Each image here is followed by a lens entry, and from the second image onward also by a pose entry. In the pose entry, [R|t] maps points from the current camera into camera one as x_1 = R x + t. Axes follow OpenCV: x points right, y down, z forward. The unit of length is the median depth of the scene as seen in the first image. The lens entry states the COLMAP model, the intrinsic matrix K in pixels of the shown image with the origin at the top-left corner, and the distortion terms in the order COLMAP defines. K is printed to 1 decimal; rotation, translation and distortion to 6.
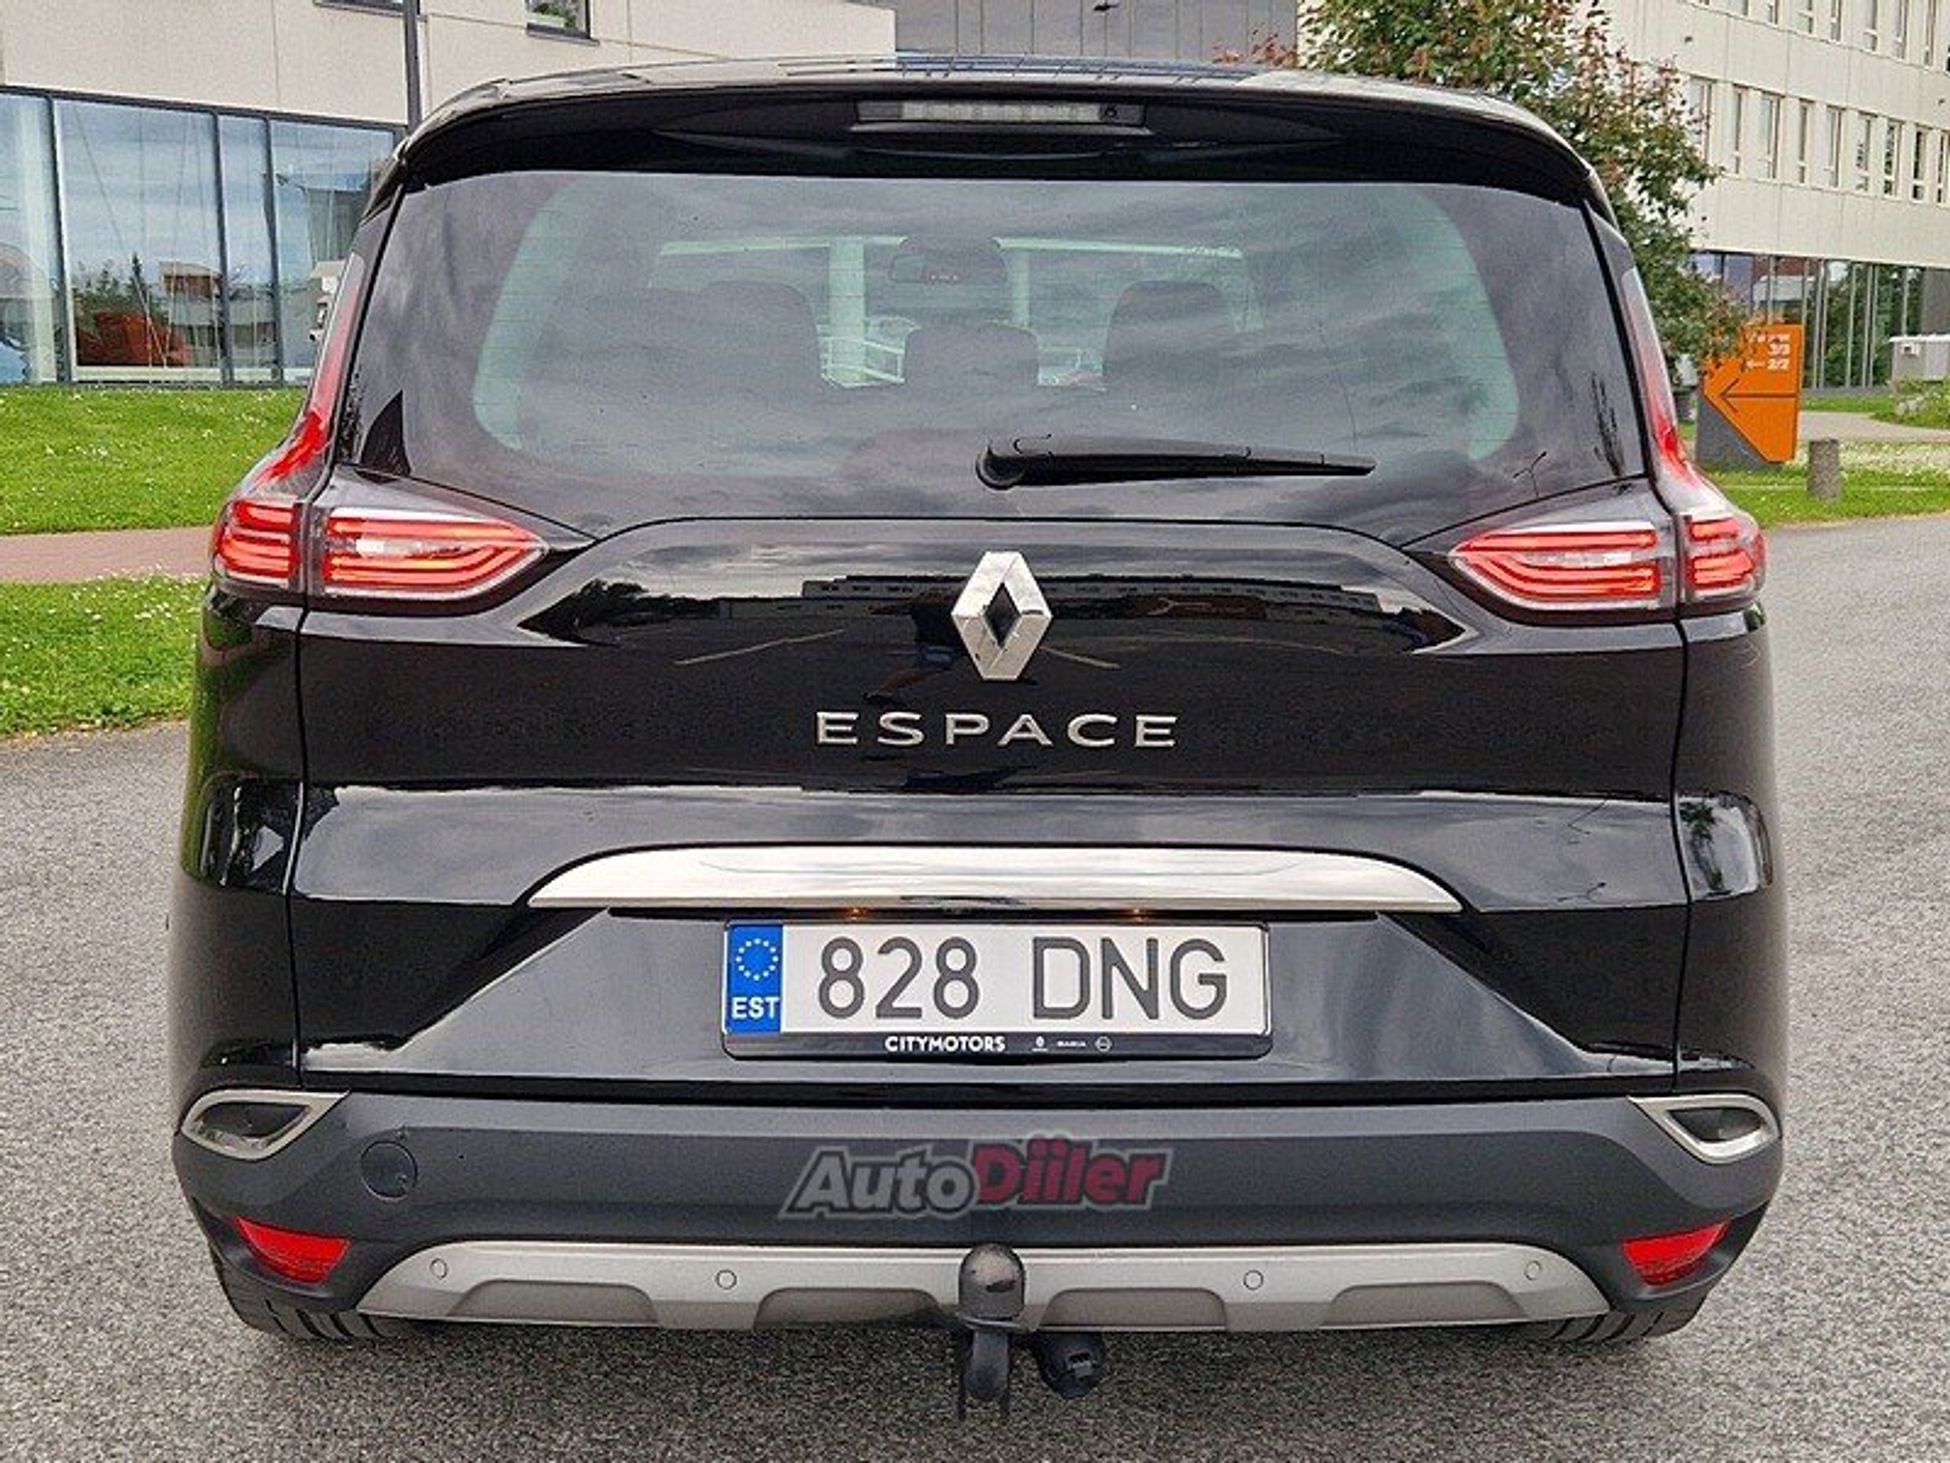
lens RADIAL K [[2221.1, 0, 915.7], [0, 2221.1, 707.7], [0, 0, 1]] dist [0.087633, 0.000000]
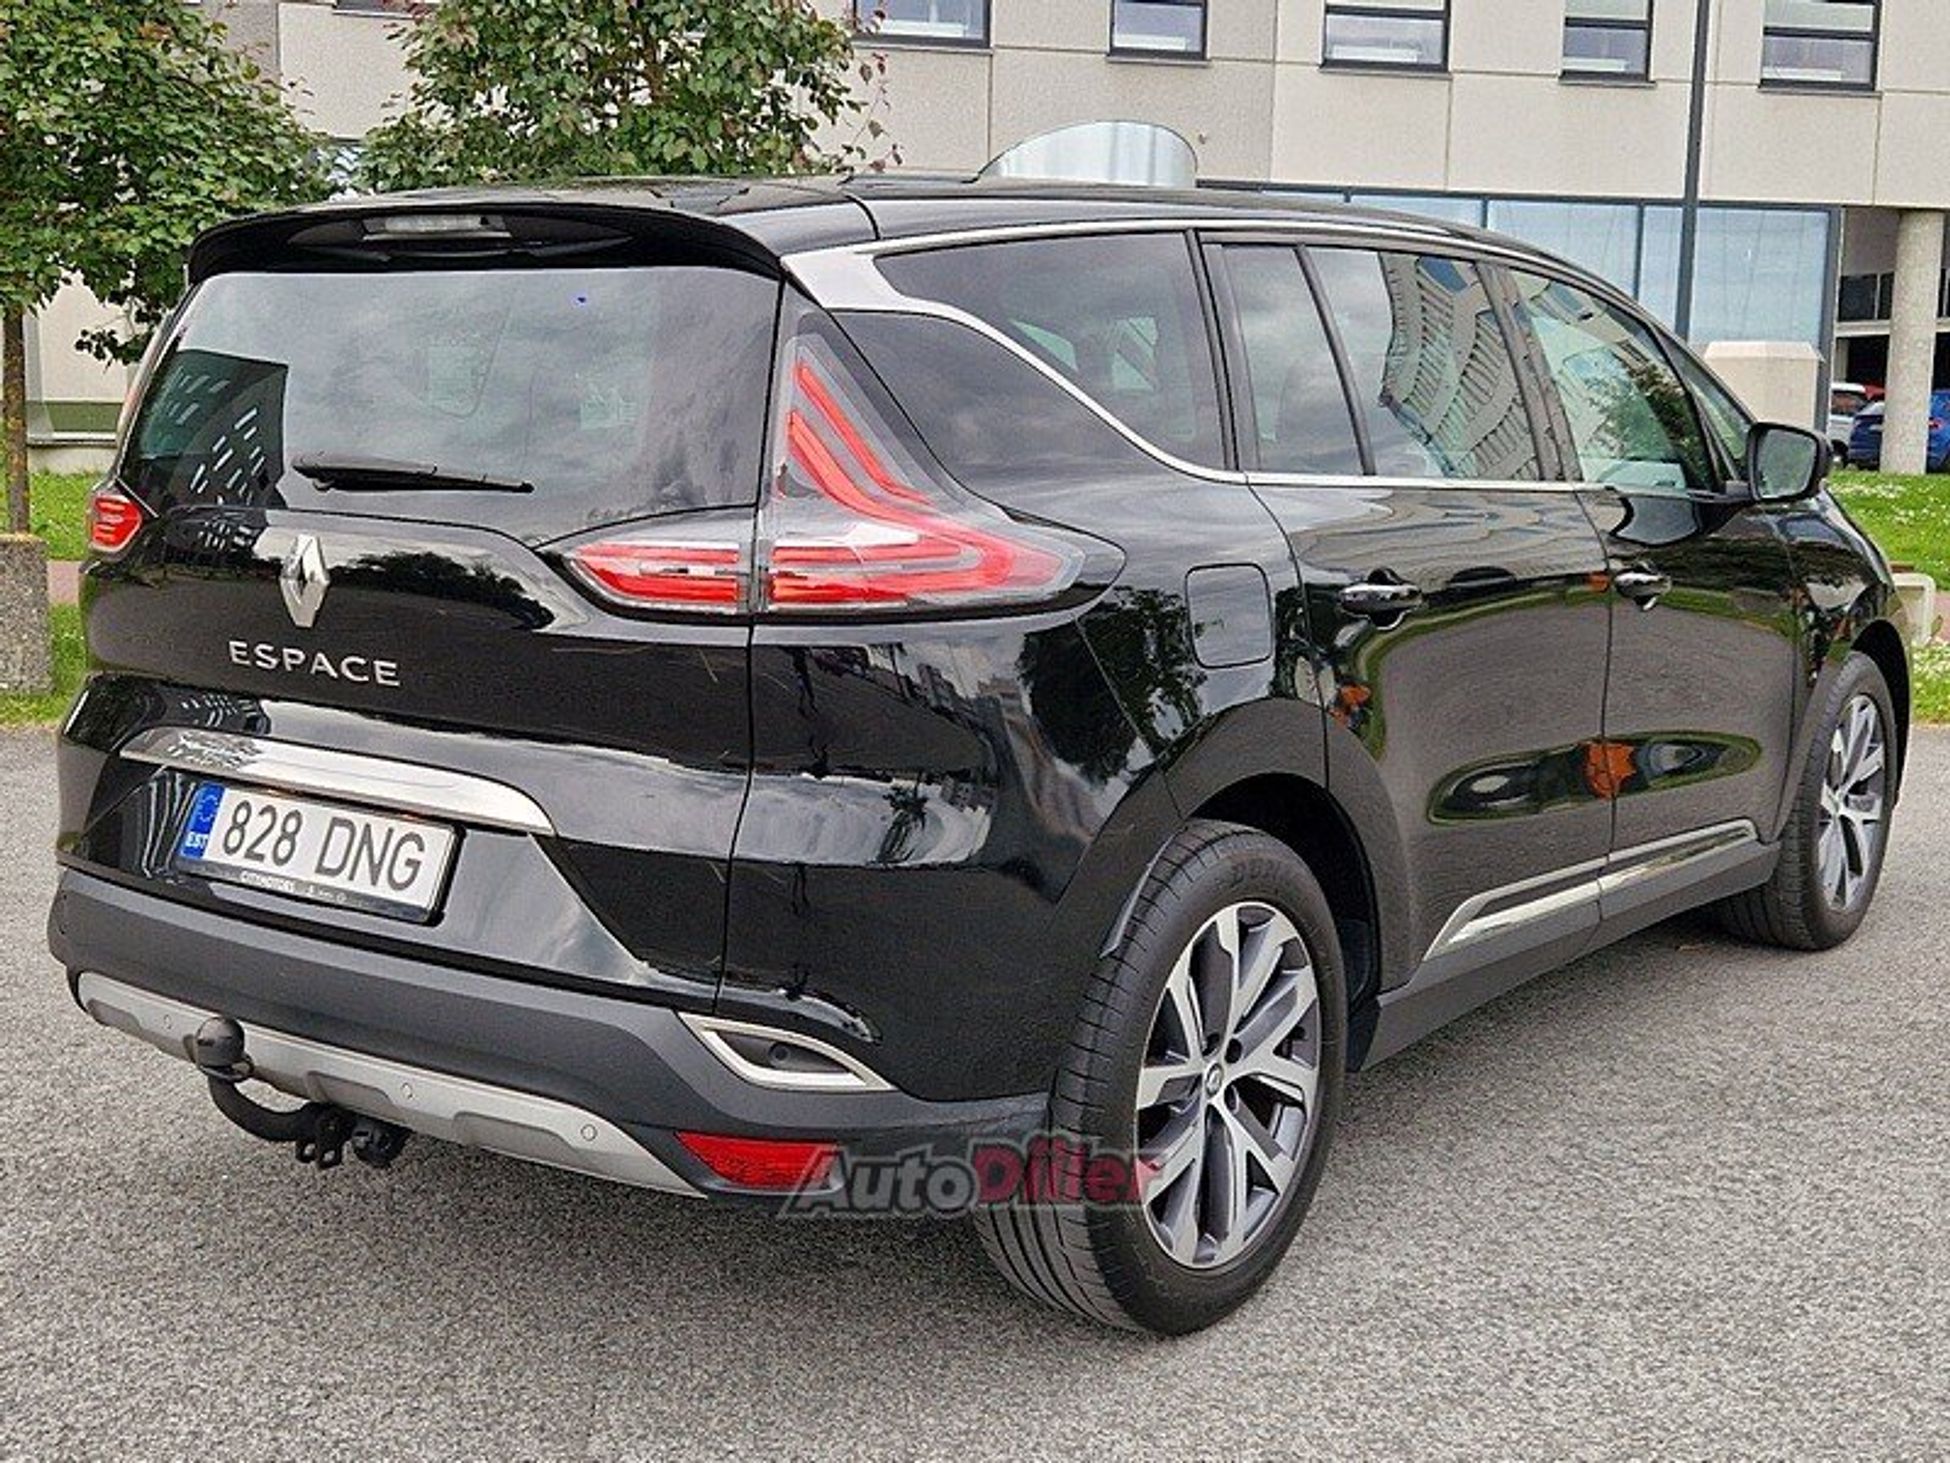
lens RADIAL K [[2221.1, 0, 973.9], [0, 2221.1, 716.4], [0, 0, 1]] dist [0.087633, 0.000000]
pose [[0.796108, 0.093108, -0.597950, 1.201171], [-0.113178, 0.993567, 0.004026, -0.009384], [0.594478, 0.064470, 0.801524, 0.119106]]
